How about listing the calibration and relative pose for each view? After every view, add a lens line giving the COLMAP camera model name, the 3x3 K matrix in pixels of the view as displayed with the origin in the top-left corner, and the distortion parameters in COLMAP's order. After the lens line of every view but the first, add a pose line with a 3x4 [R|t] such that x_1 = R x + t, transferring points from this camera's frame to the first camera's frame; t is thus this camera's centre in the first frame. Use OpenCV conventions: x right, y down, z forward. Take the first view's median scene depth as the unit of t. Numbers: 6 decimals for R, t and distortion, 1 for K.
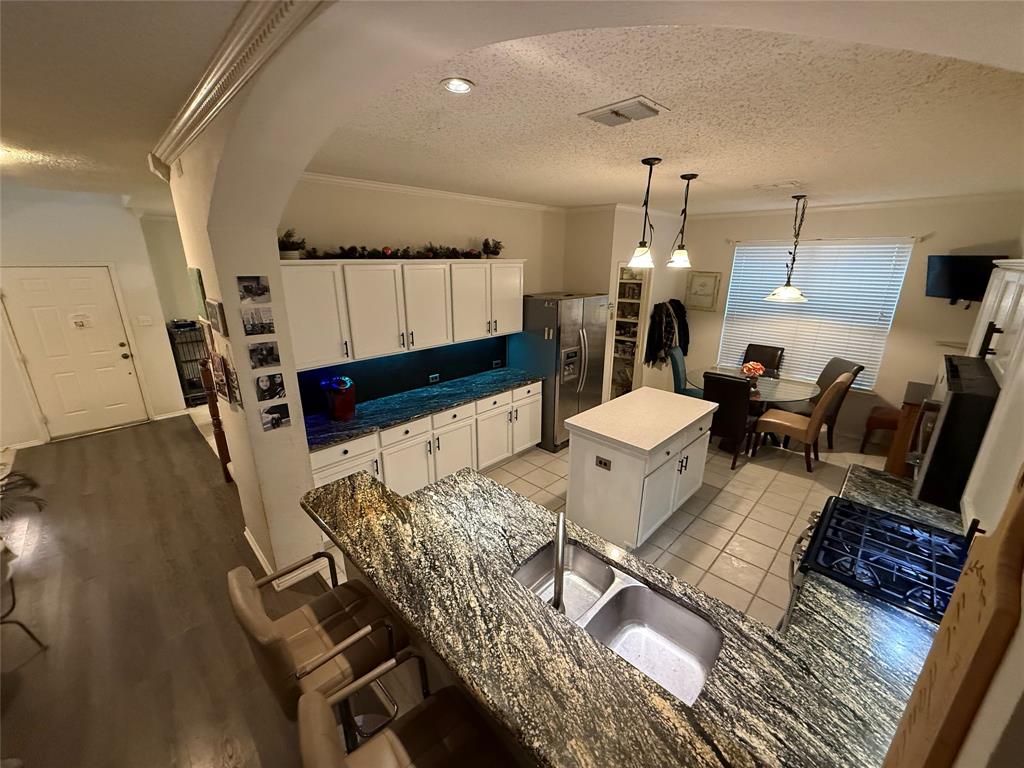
lens RADIAL K [[406.3, 0, 510.1], [0, 406.3, 381.9], [0, 0, 1]] dist [0.000059, -0.000282]
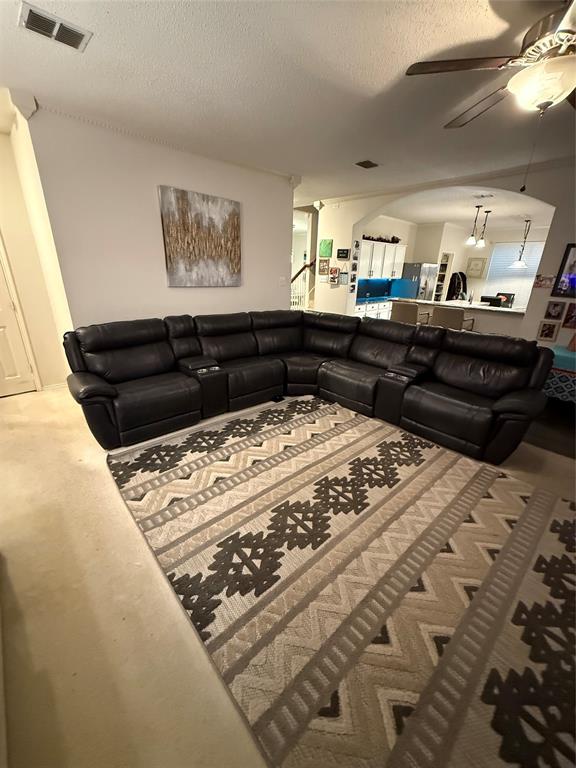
lens RADIAL K [[304.7, 0, 287.8], [0, 304.7, 382.3], [0, 0, 1]] dist [0.000059, -0.000282]
pose [[0.999234, 0.033070, -0.020910, -0.735320], [-0.031656, 0.997405, 0.064665, 0.490671], [0.022995, -0.063953, 0.997688, -1.029784]]
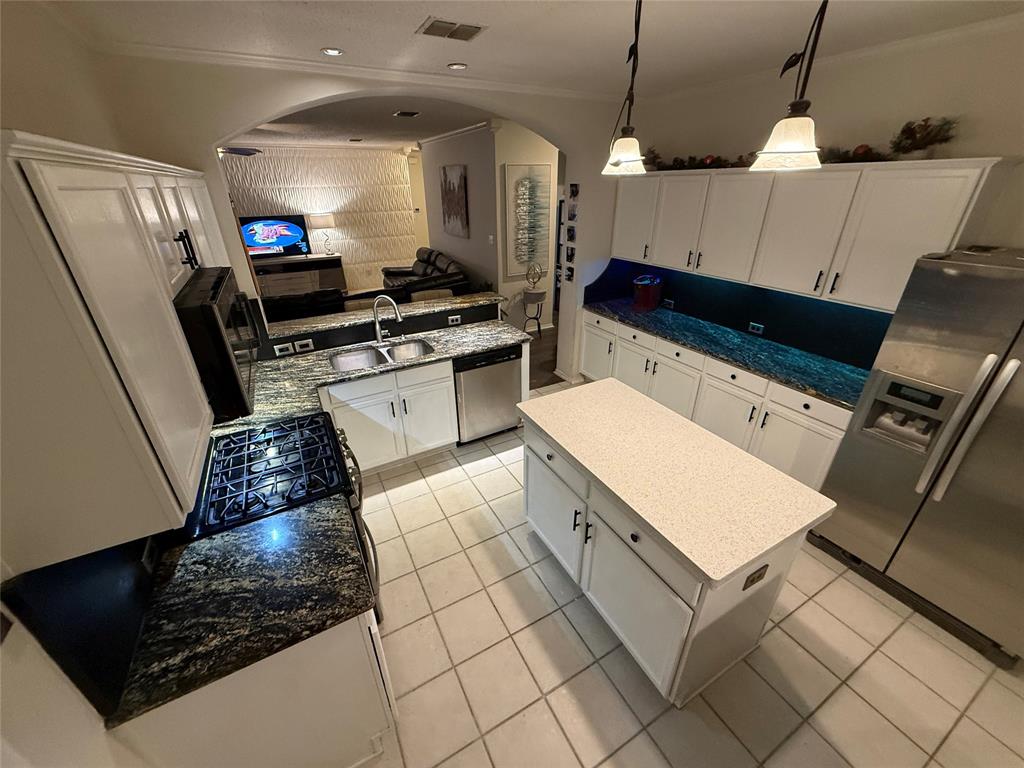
lens RADIAL K [[406.3, 0, 508.4], [0, 406.3, 382.7], [0, 0, 1]] dist [0.000059, -0.000282]
pose [[-0.288784, 0.425401, -0.857693, 0.829543], [-0.263464, 0.825962, 0.498371, -0.230110], [0.920429, 0.369893, -0.126447, 0.841095]]
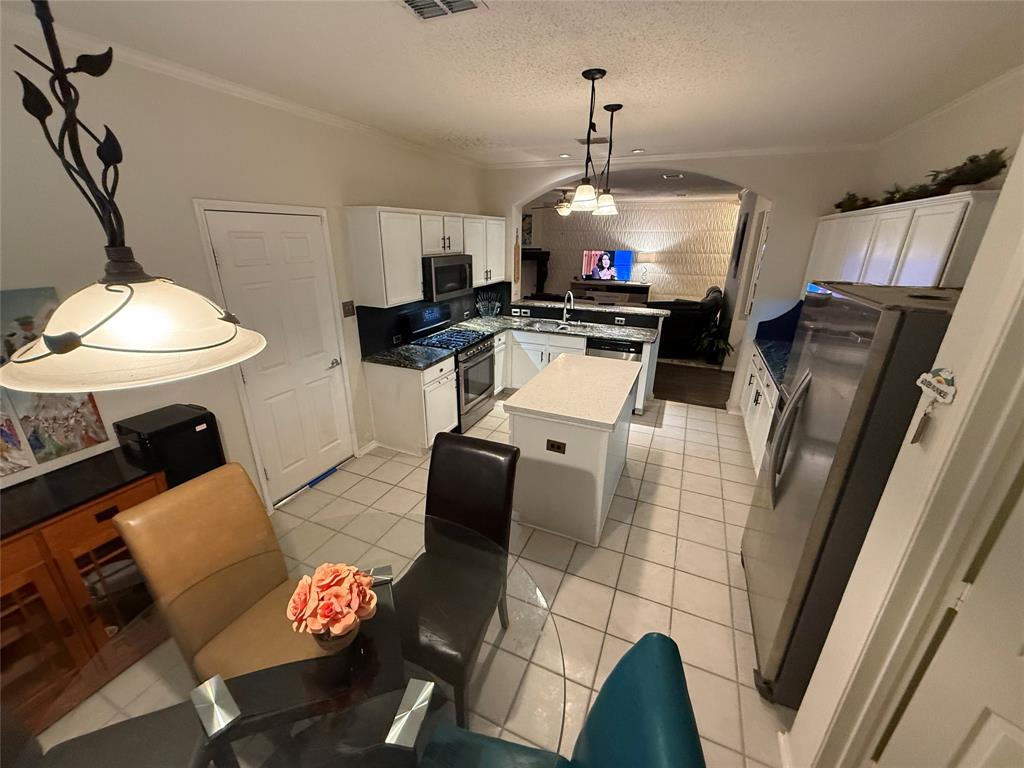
lens RADIAL K [[406.3, 0, 512.2], [0, 406.3, 384.0], [0, 0, 1]] dist [0.000059, -0.000282]
pose [[-0.931789, 0.116786, -0.343700, 0.772665], [-0.114089, 0.804632, 0.582710, -0.421753], [0.344605, 0.582176, -0.736423, 1.591697]]
